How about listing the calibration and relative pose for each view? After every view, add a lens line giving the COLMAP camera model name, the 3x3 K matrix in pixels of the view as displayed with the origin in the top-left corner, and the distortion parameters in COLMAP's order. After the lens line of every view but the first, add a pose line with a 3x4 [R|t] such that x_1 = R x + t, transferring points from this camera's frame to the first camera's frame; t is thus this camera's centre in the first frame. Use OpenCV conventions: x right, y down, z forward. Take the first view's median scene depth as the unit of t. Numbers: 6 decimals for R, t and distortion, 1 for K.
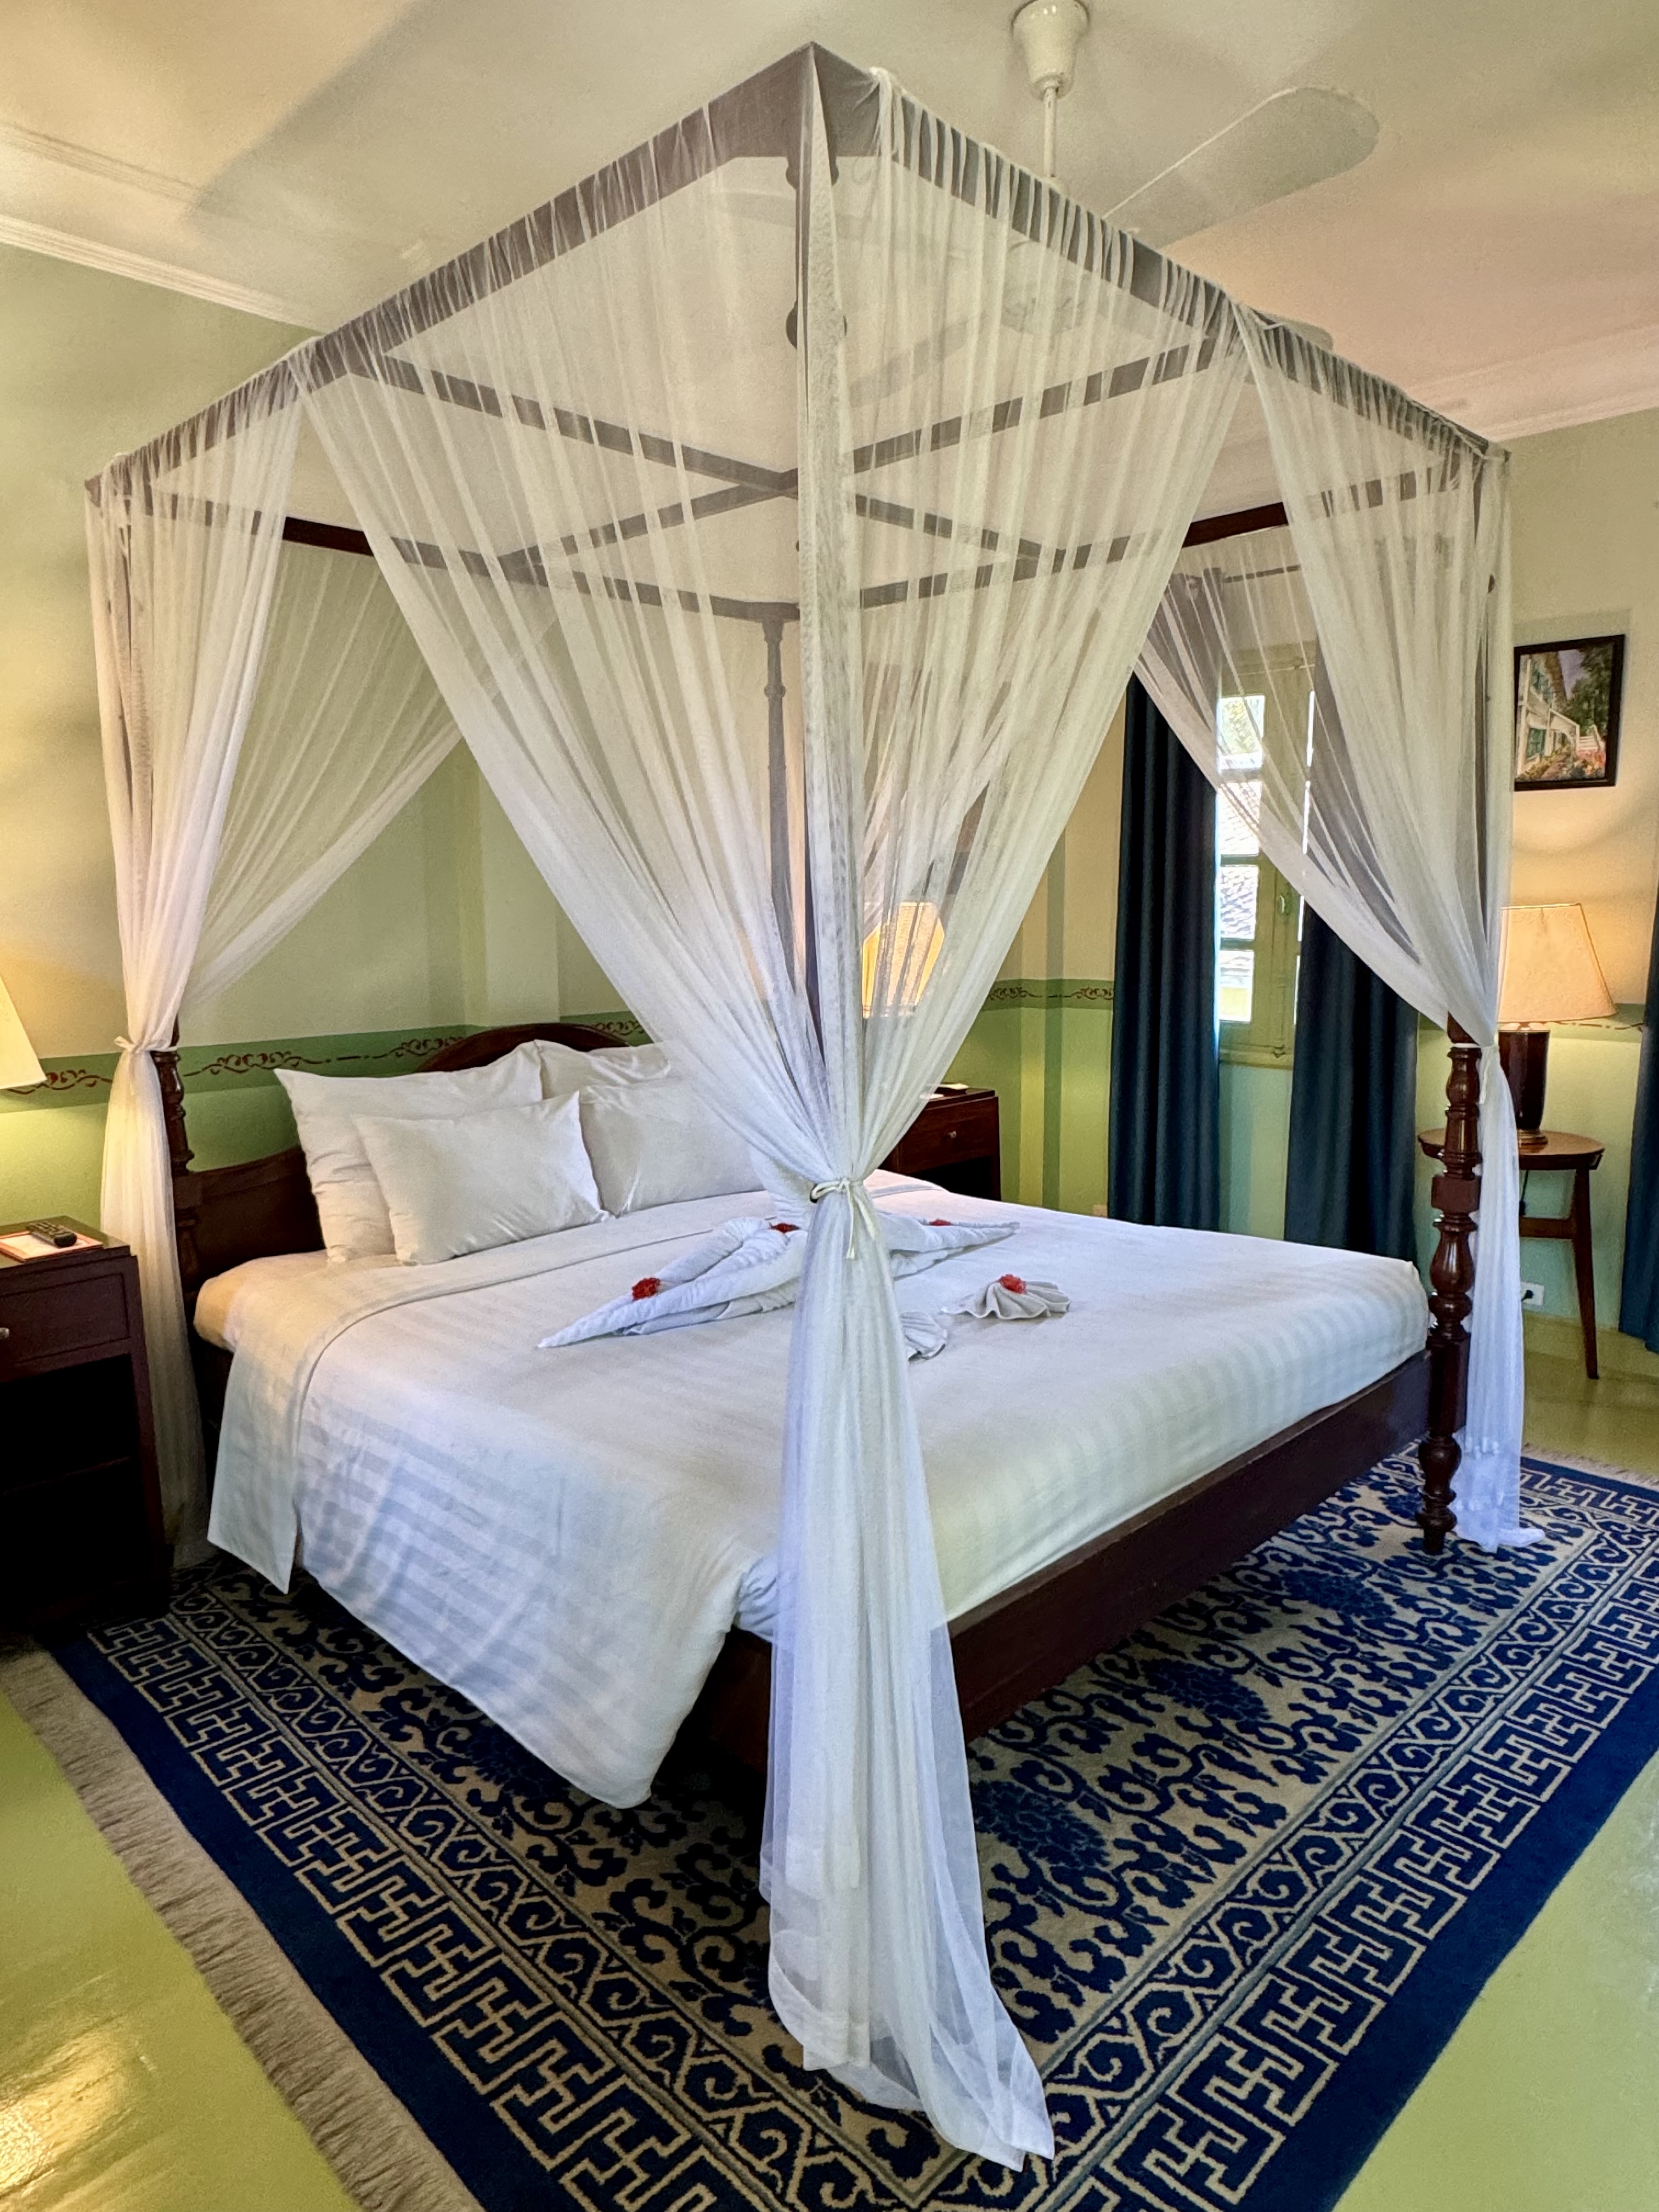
lens RADIAL K [[1412.3, 0, 829.5], [0, 1412.3, 1106.0], [0, 0, 1]] dist [-0.000652, 0.000001]
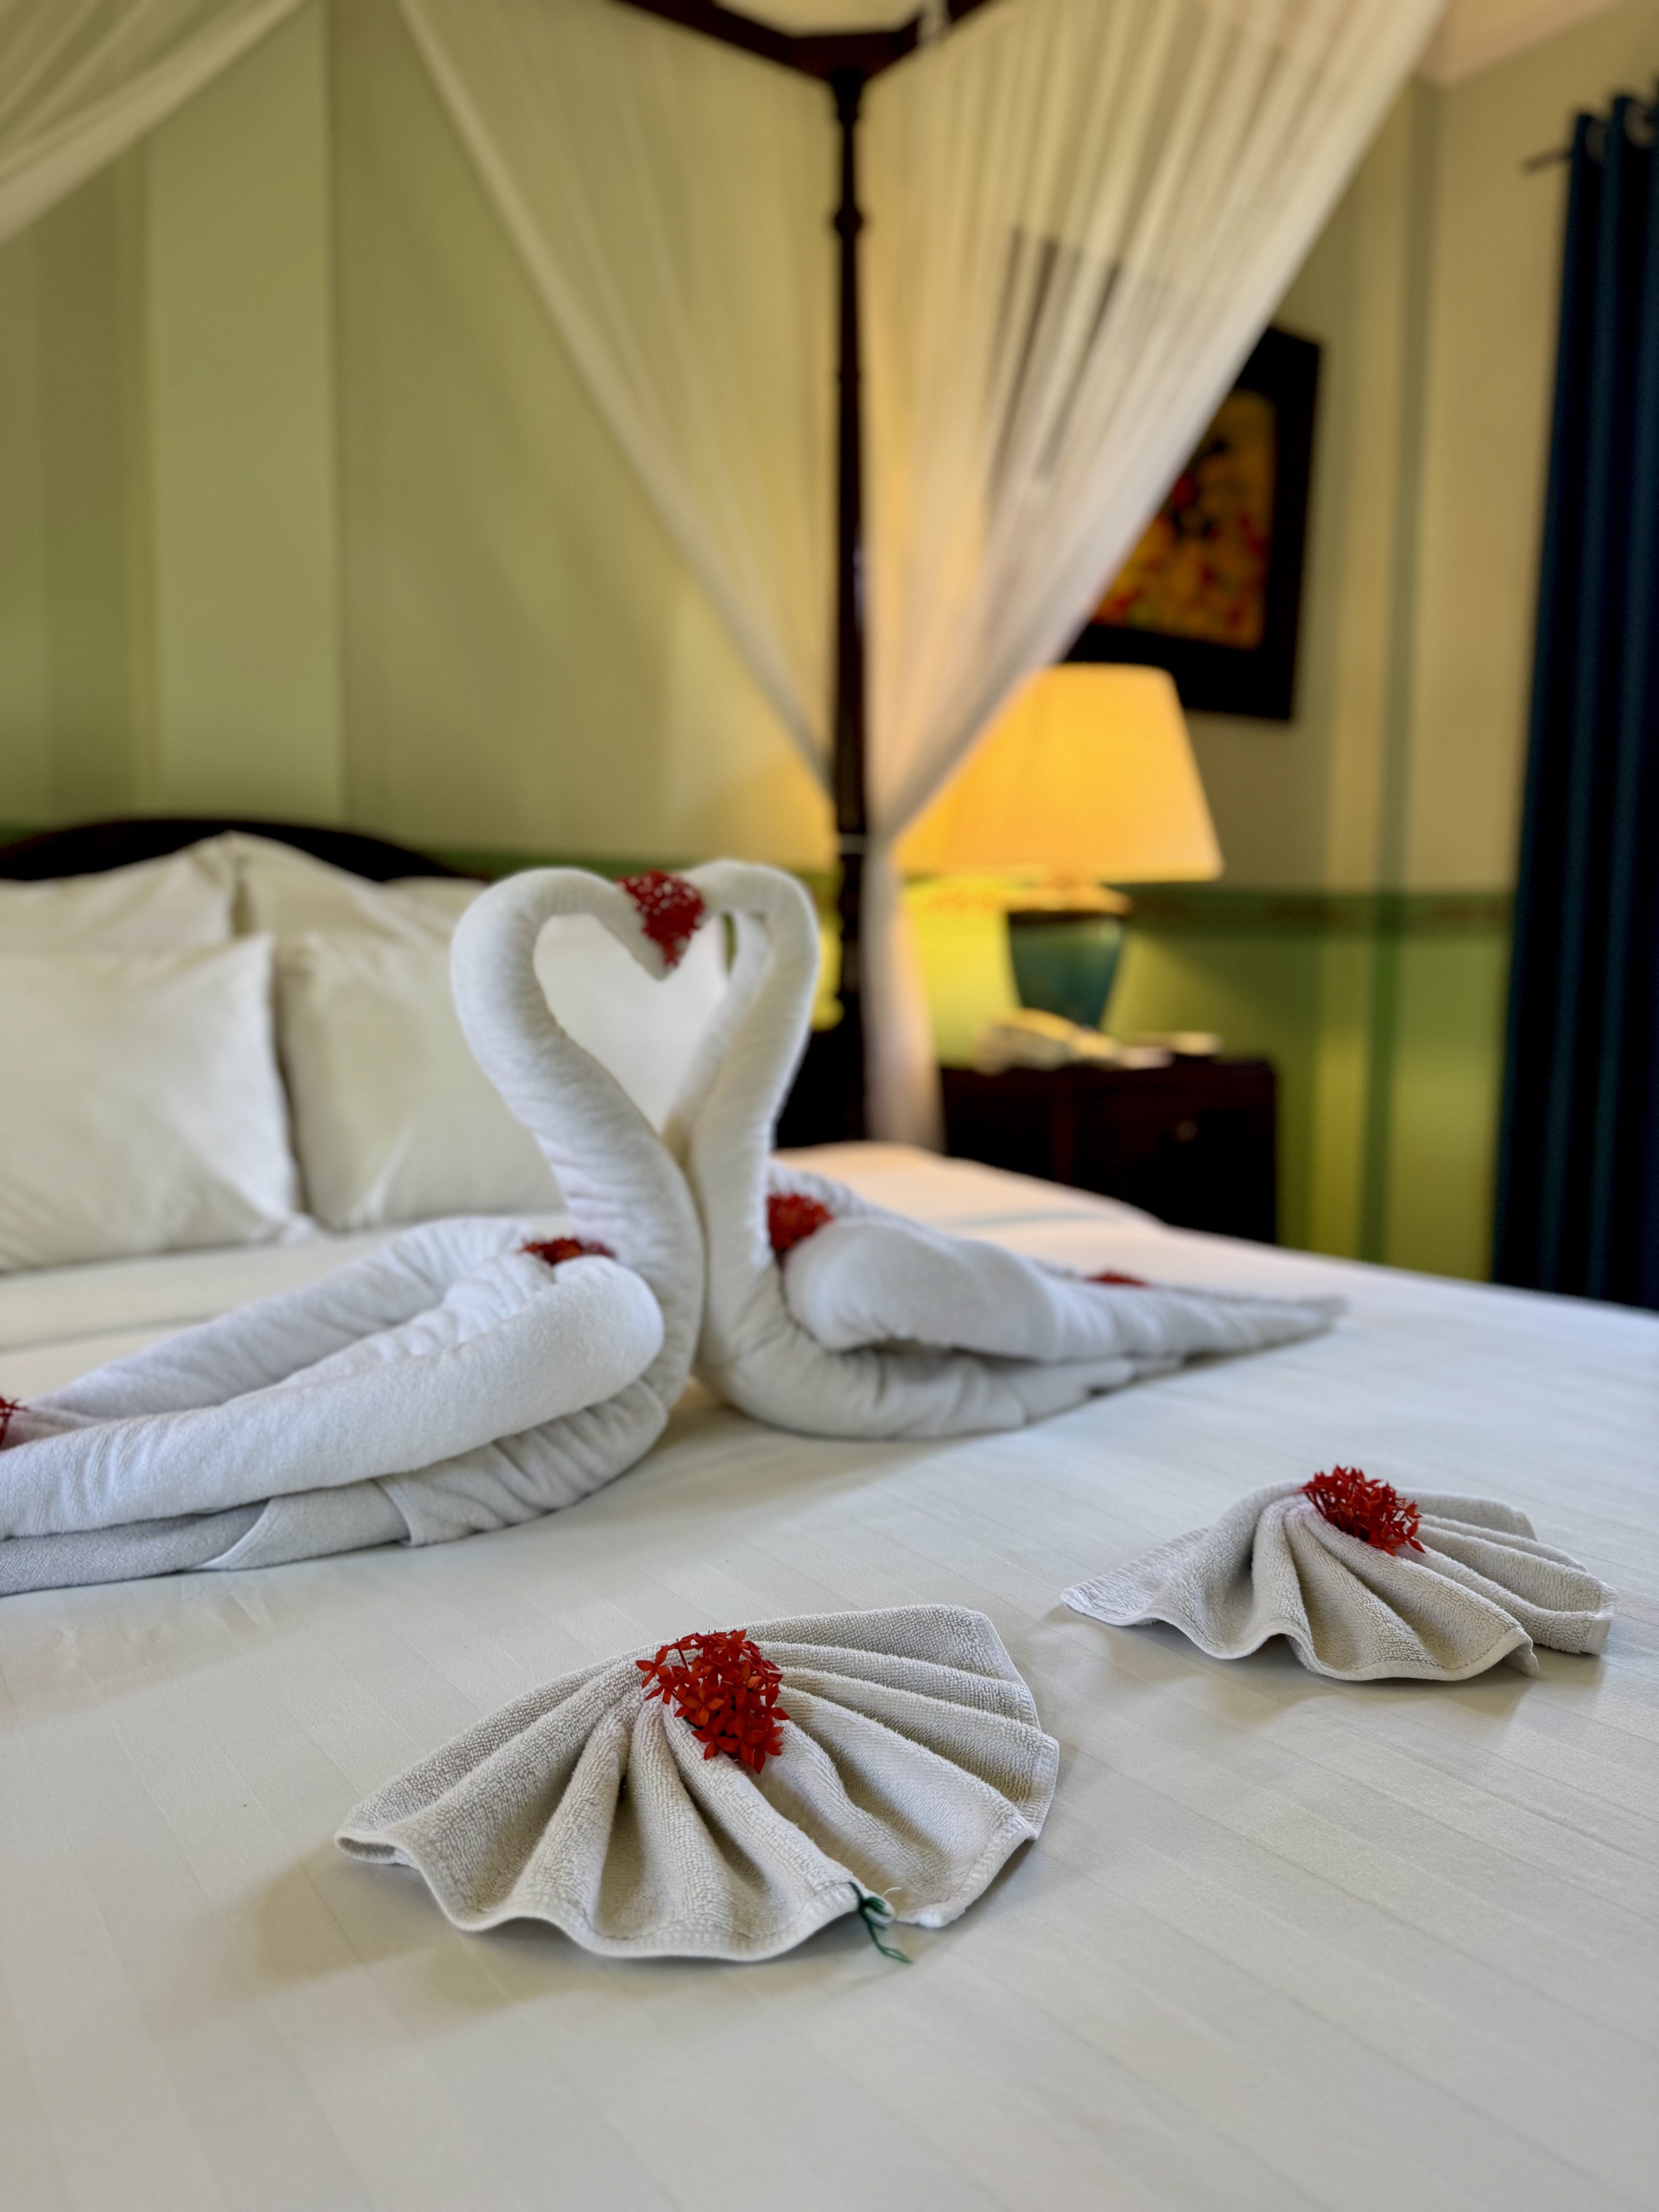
lens RADIAL K [[1535.5, 0, 853.9], [0, 1535.5, 1145.6], [0, 0, 1]] dist [0.034081, -0.045150]
pose [[0.989043, 0.040115, -0.142075, 0.066227], [-0.044619, 0.998593, -0.028657, 0.063586], [0.140725, 0.034682, 0.989441, 0.614518]]
